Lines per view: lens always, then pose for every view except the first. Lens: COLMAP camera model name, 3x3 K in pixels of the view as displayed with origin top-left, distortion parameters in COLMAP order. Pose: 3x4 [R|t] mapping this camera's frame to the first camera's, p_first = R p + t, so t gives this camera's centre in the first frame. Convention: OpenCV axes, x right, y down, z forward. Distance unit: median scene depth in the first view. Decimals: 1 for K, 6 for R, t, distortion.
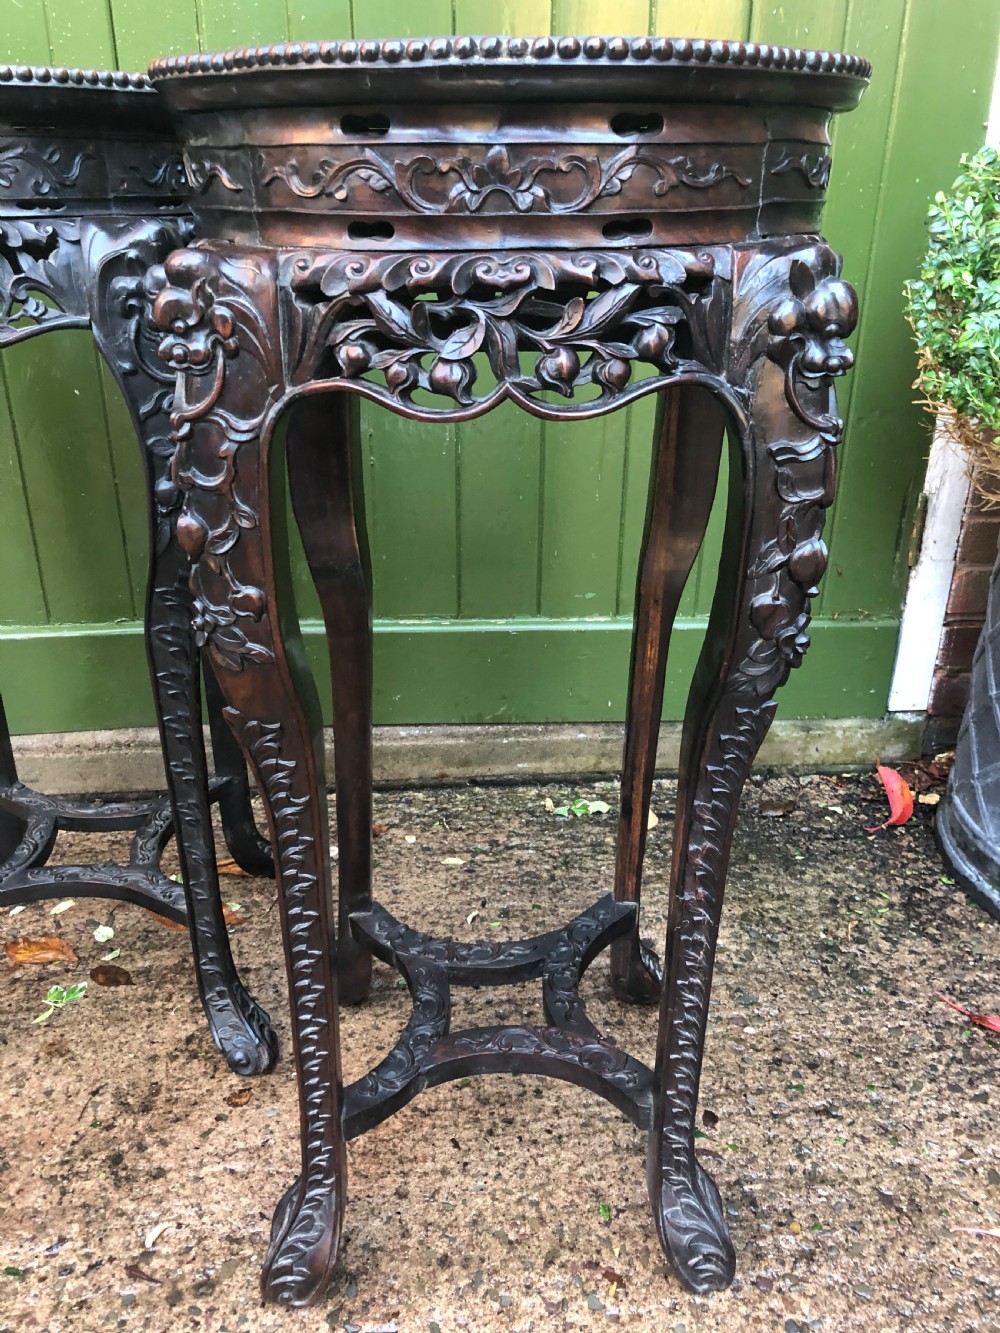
lens RADIAL K [[1093.9, 0, 516.6], [0, 1093.9, 656.7], [0, 0, 1]] dist [0.015769, -0.000450]
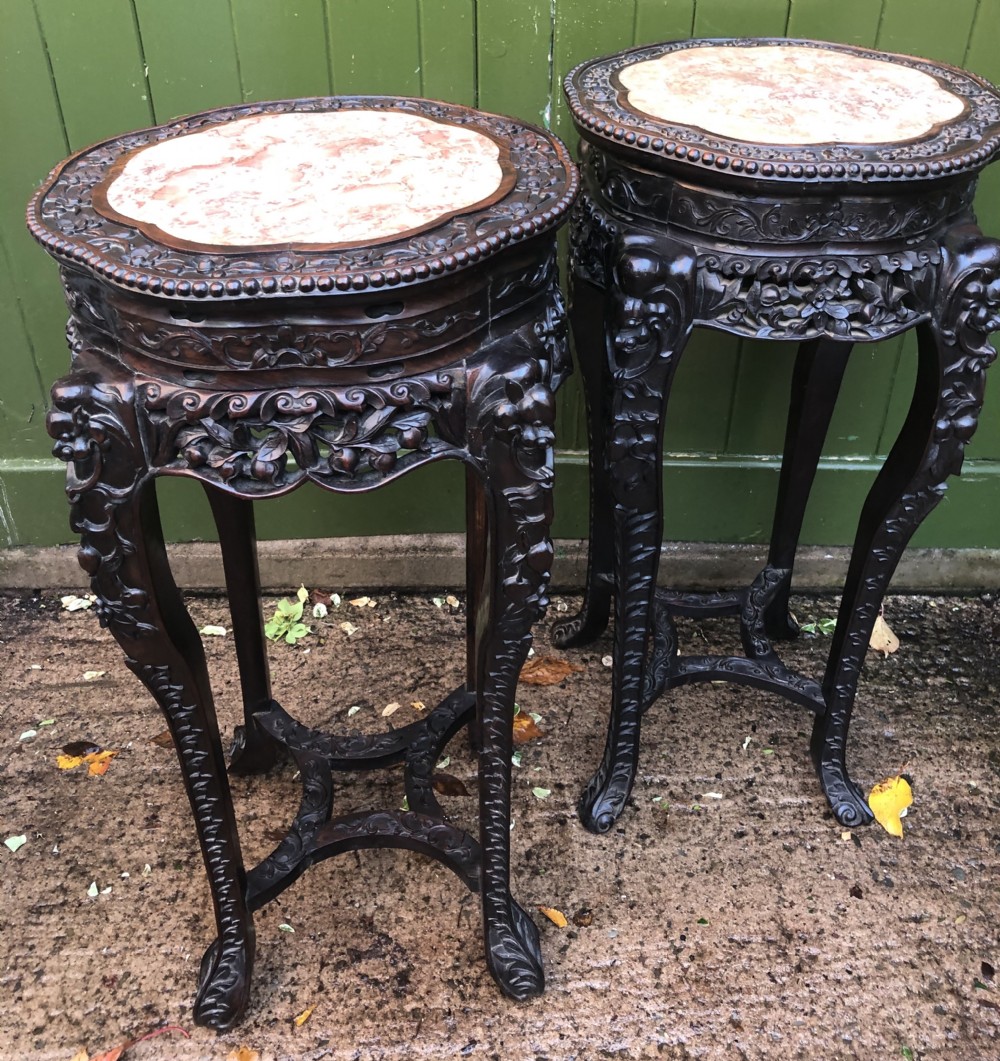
lens RADIAL K [[1095.8, 0, 503.1], [0, 1095.8, 420.8], [0, 0, 1]] dist [0.018439, 0.000000]
pose [[0.998687, -0.038152, 0.034178, 0.150127], [0.033009, 0.989584, 0.140120, -0.384157], [-0.039168, -0.138808, 0.989544, -0.294620]]
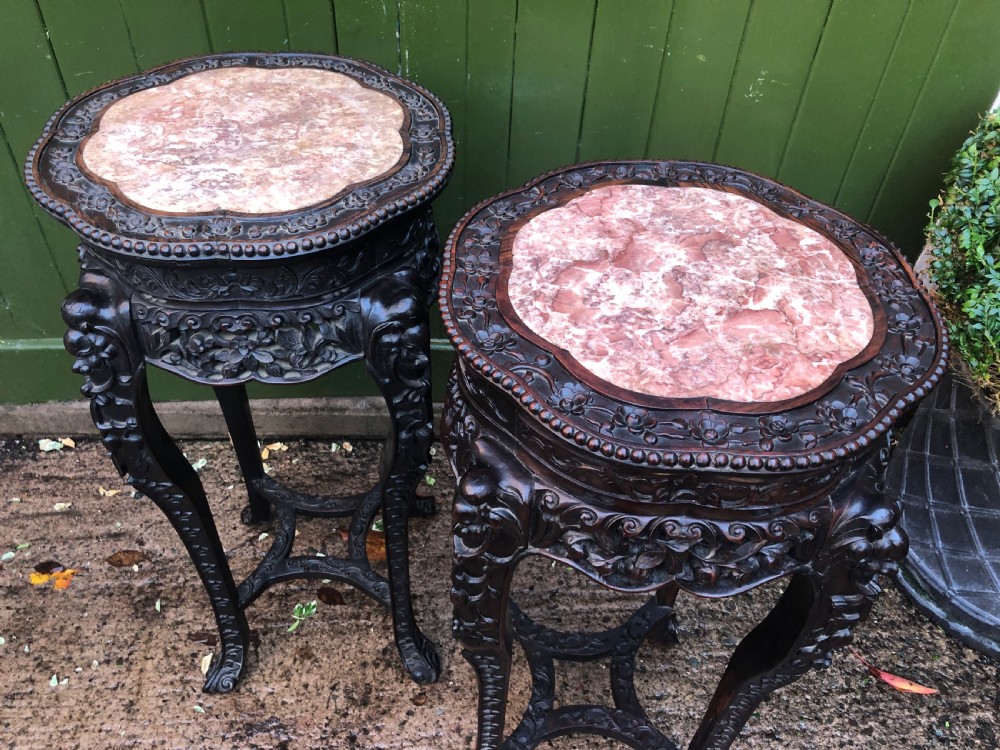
lens RADIAL K [[820.7, 0, 505.5], [0, 820.7, 374.0], [0, 0, 1]] dist [0.015769, -0.000450]
pose [[0.996226, -0.031573, 0.080846, 0.370889], [0.004087, 0.947521, 0.319668, -0.603626], [-0.086696, -0.318132, 0.944074, -0.169687]]
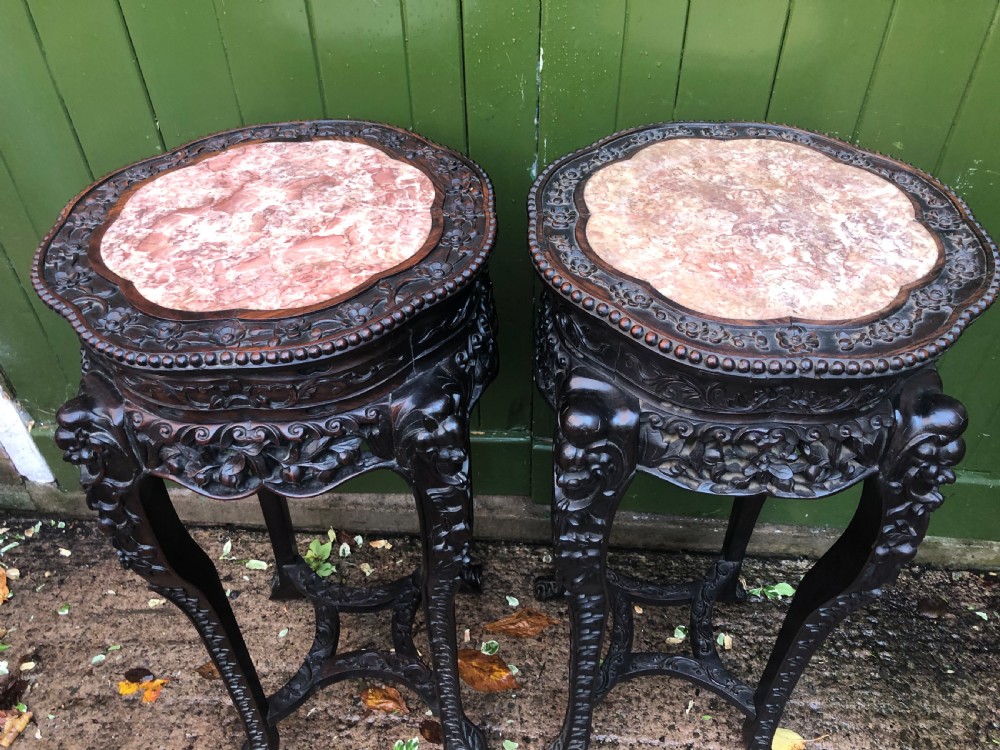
lens RADIAL K [[820.7, 0, 507.7], [0, 820.7, 368.5], [0, 0, 1]] dist [0.015769, -0.000450]
pose [[0.999470, 0.001591, -0.032519, 0.309175], [0.007895, 0.957152, 0.289480, -0.721936], [0.031586, -0.289583, 0.956632, 0.107474]]
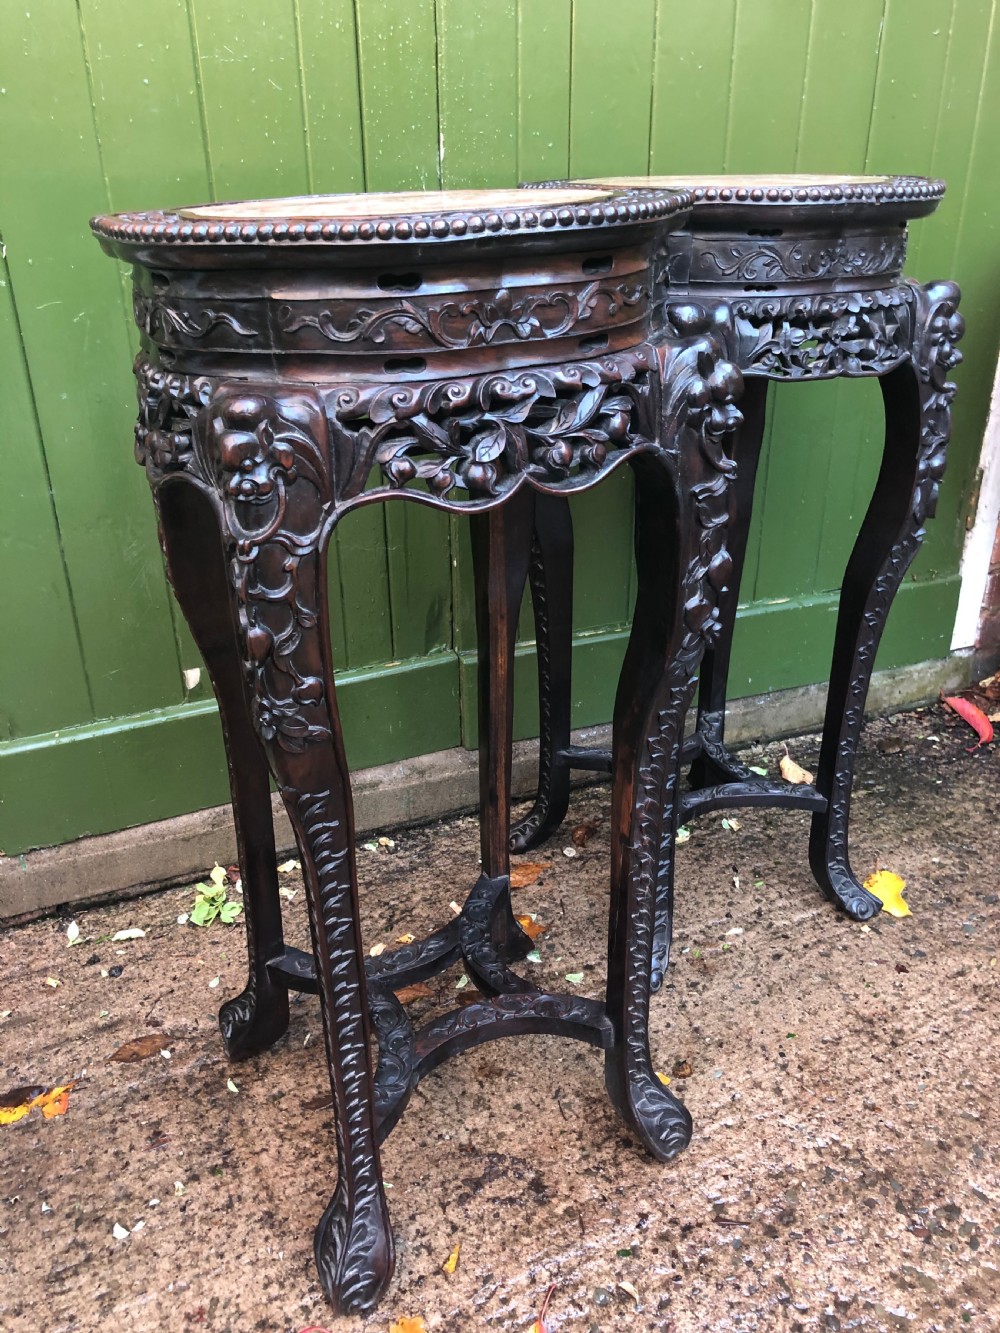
lens RADIAL K [[1093.9, 0, 504.9], [0, 1093.9, 662.1], [0, 0, 1]] dist [0.015769, -0.000450]
pose [[0.903799, -0.208613, 0.373669, -0.412326], [0.204256, 0.977551, 0.051713, -0.082715], [-0.376068, 0.029586, 0.926120, -0.106501]]
